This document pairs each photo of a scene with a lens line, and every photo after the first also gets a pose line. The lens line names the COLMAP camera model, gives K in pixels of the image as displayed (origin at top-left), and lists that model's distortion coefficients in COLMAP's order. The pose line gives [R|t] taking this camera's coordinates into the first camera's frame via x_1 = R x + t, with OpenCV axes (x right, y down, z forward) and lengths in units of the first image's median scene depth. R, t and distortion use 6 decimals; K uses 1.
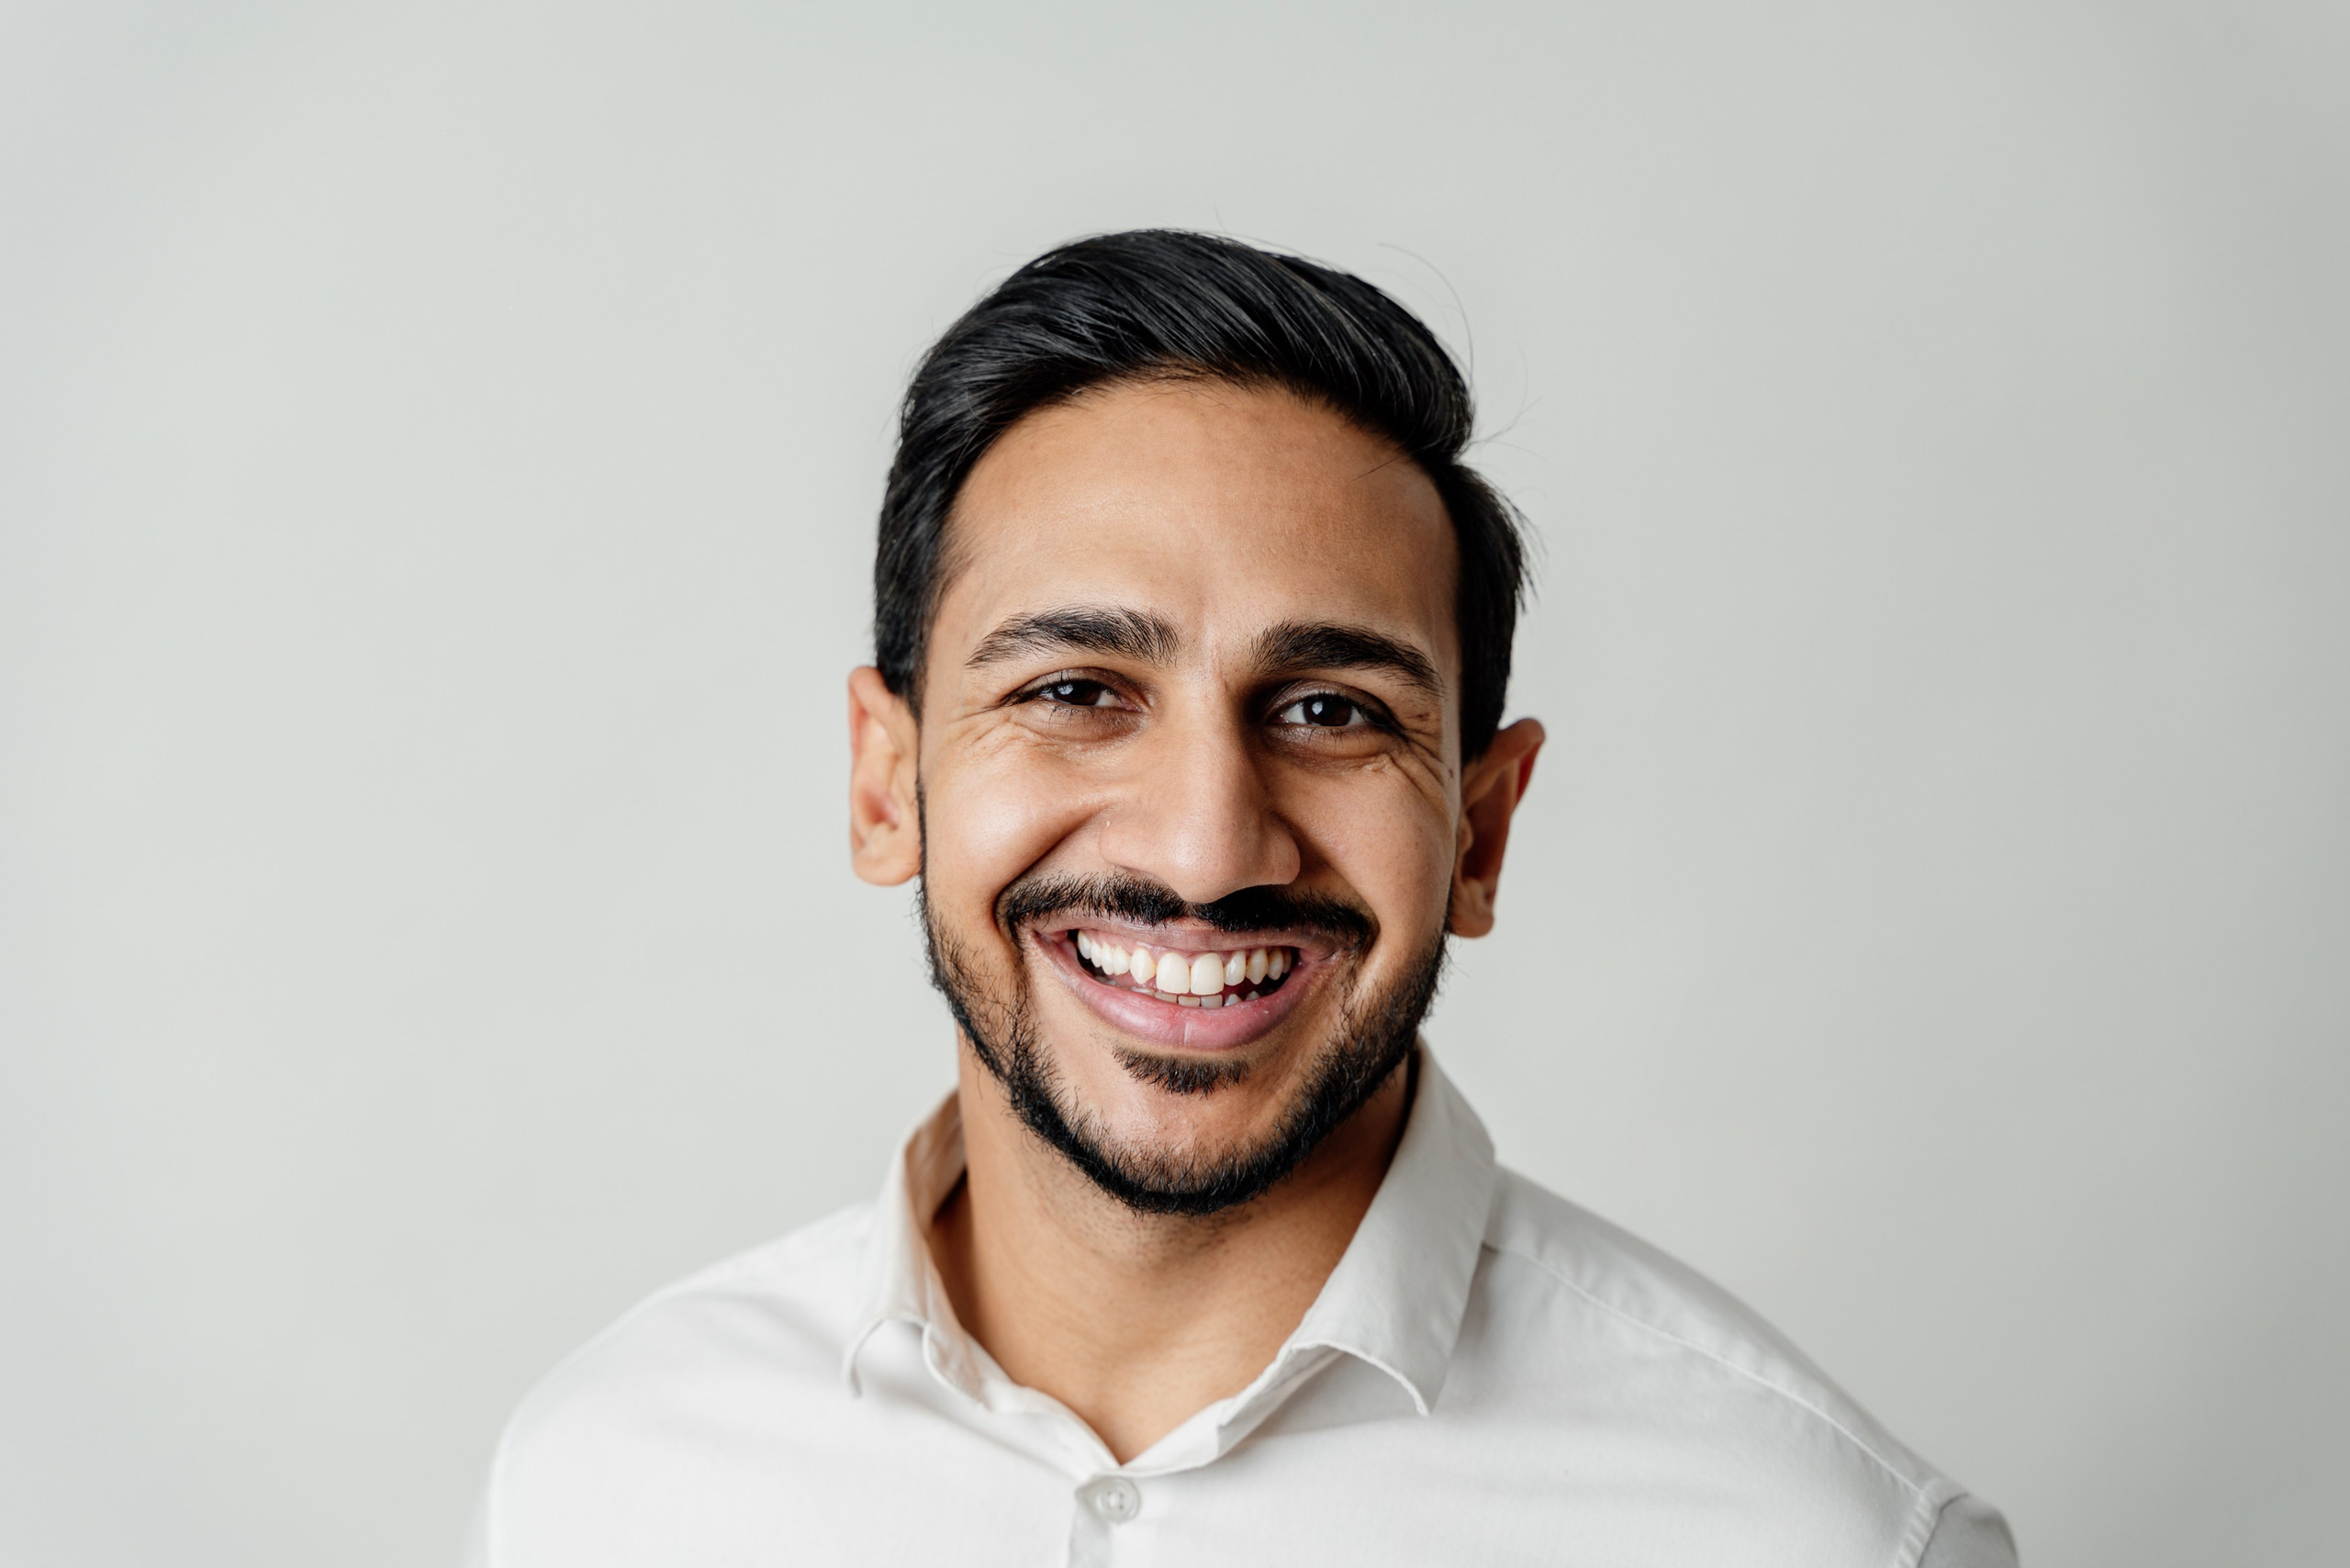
lens RADIAL K [[5371.4, 0, 1164.9], [0, 5371.4, 785.6], [0, 0, 1]] dist [0.193405, 0.000000]
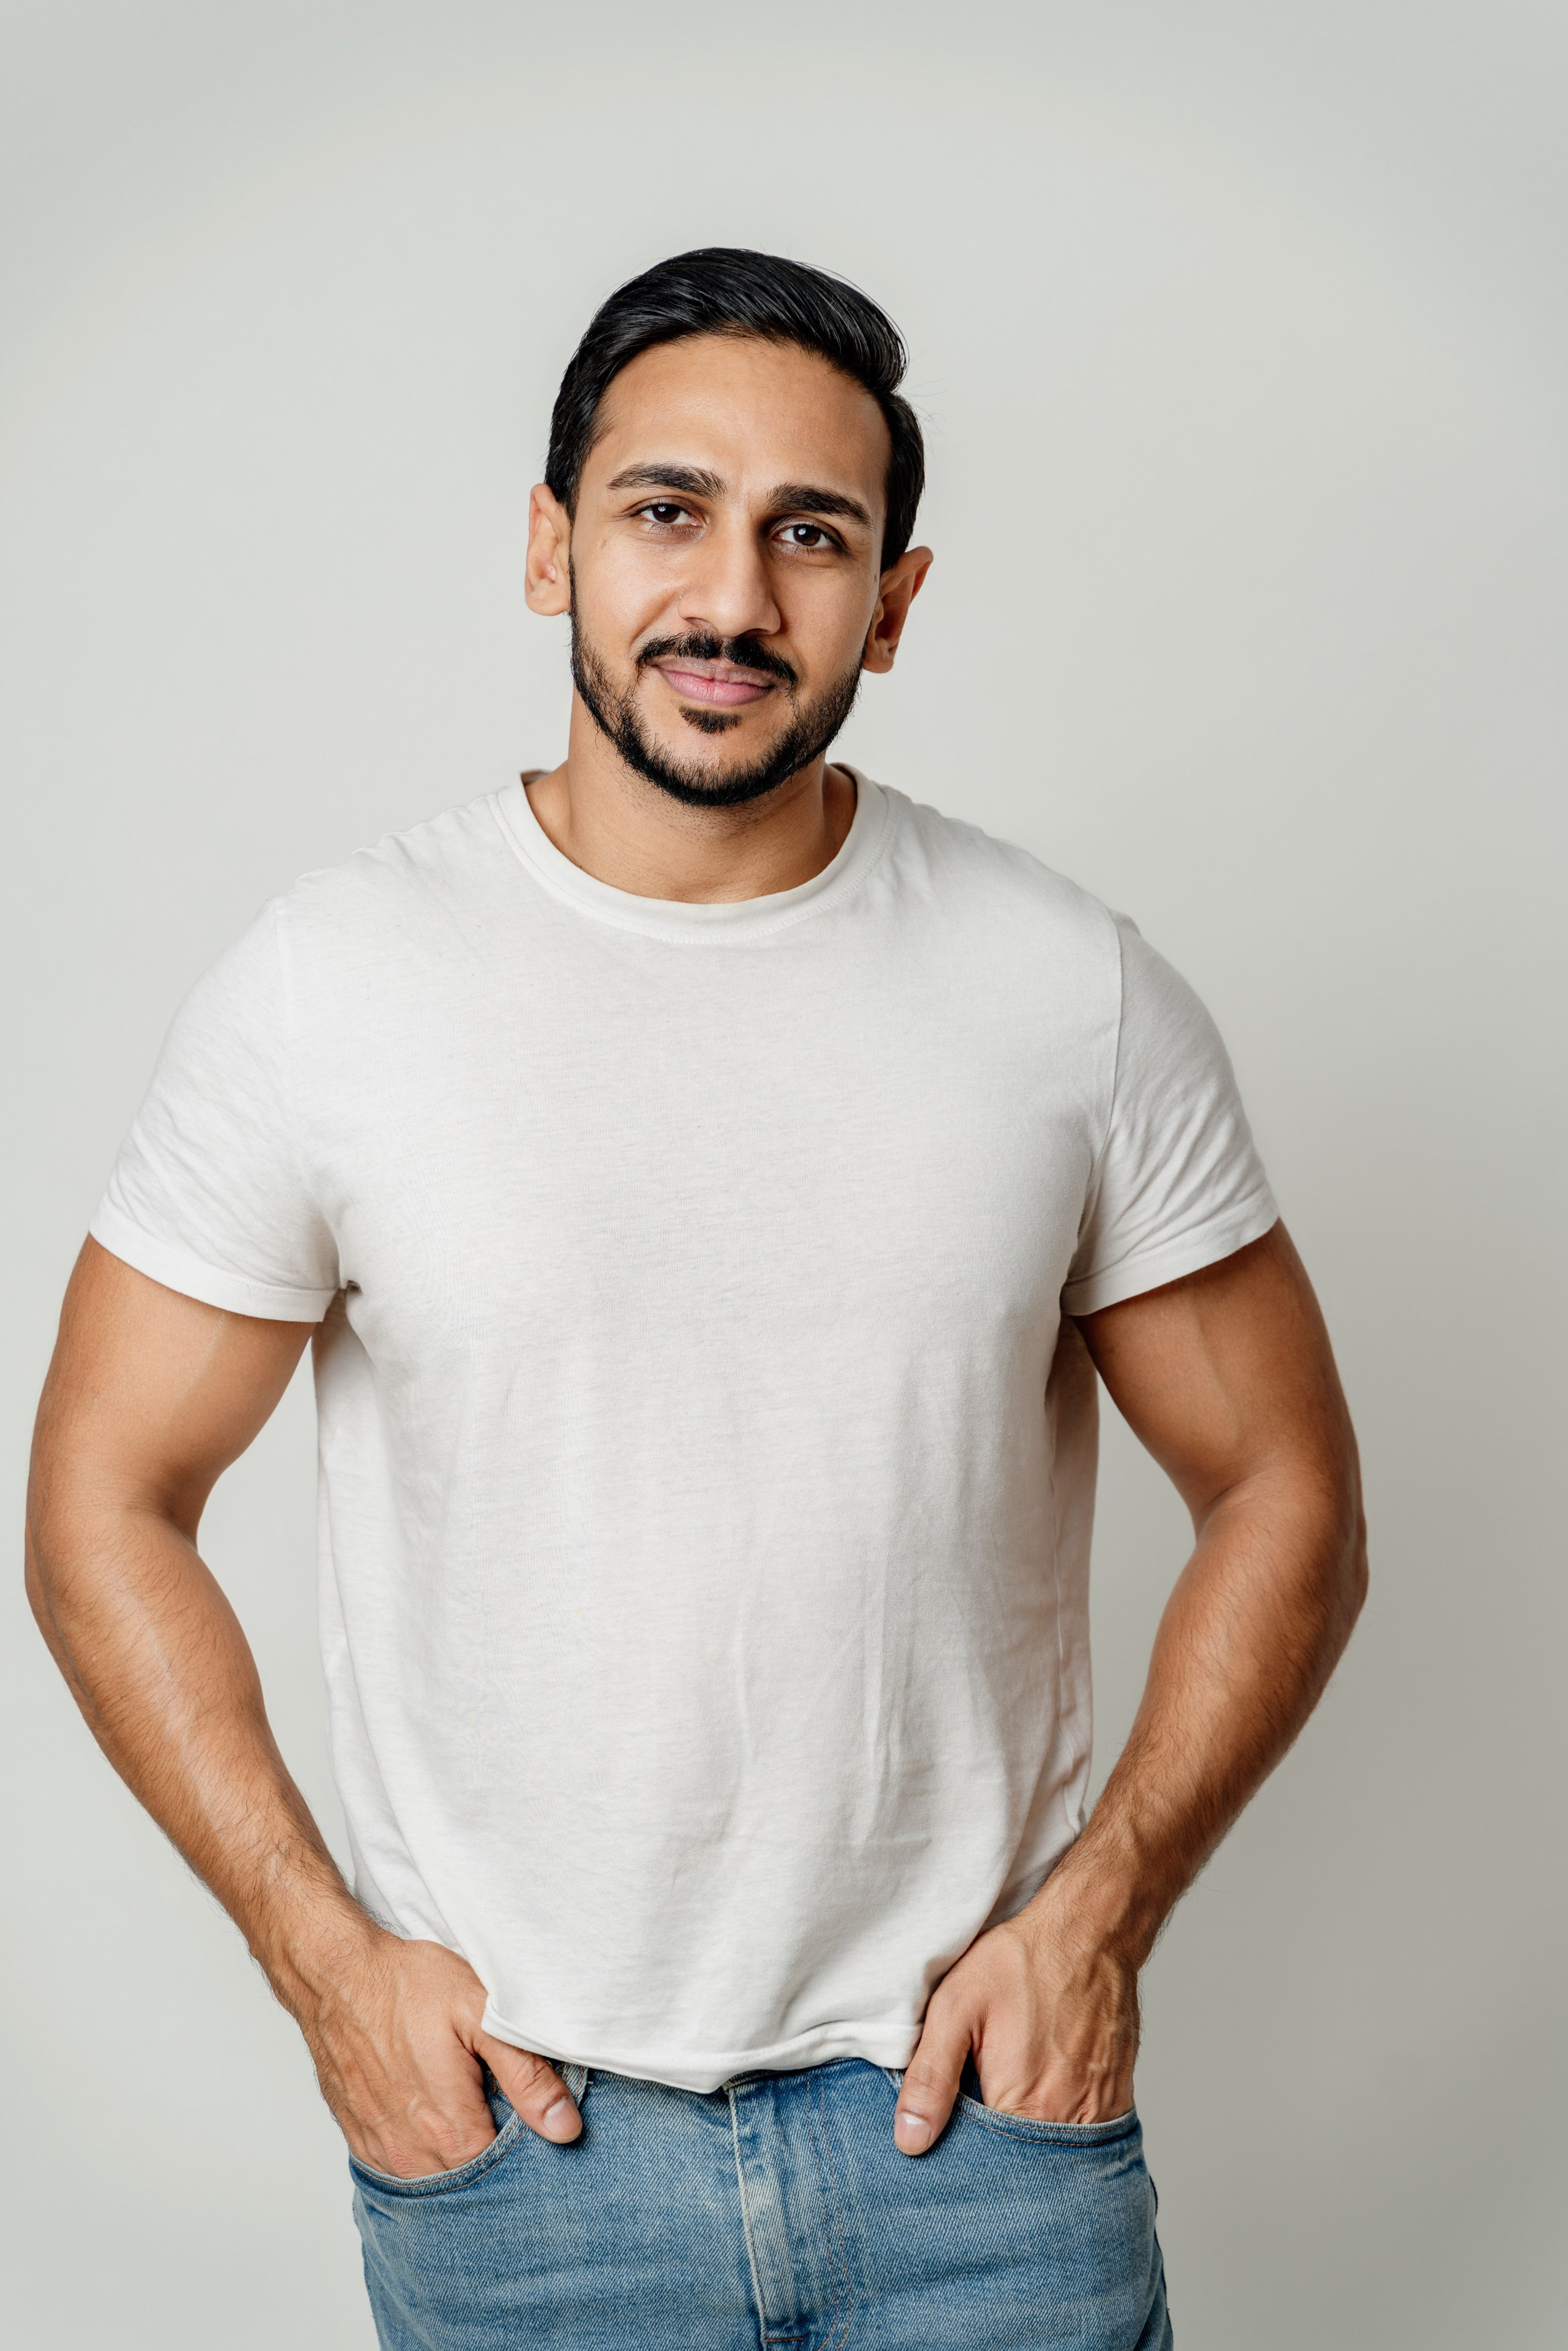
lens RADIAL K [[5372.7, 0, 793.8], [0, 5372.7, 1182.8], [0, 0, 1]] dist [0.193405, 0.000000]
pose [[0.996027, 0.082148, 0.034367, -0.017318], [-0.085358, 0.990730, 0.105680, 0.010533], [-0.025367, -0.108194, 0.993806, -0.781369]]
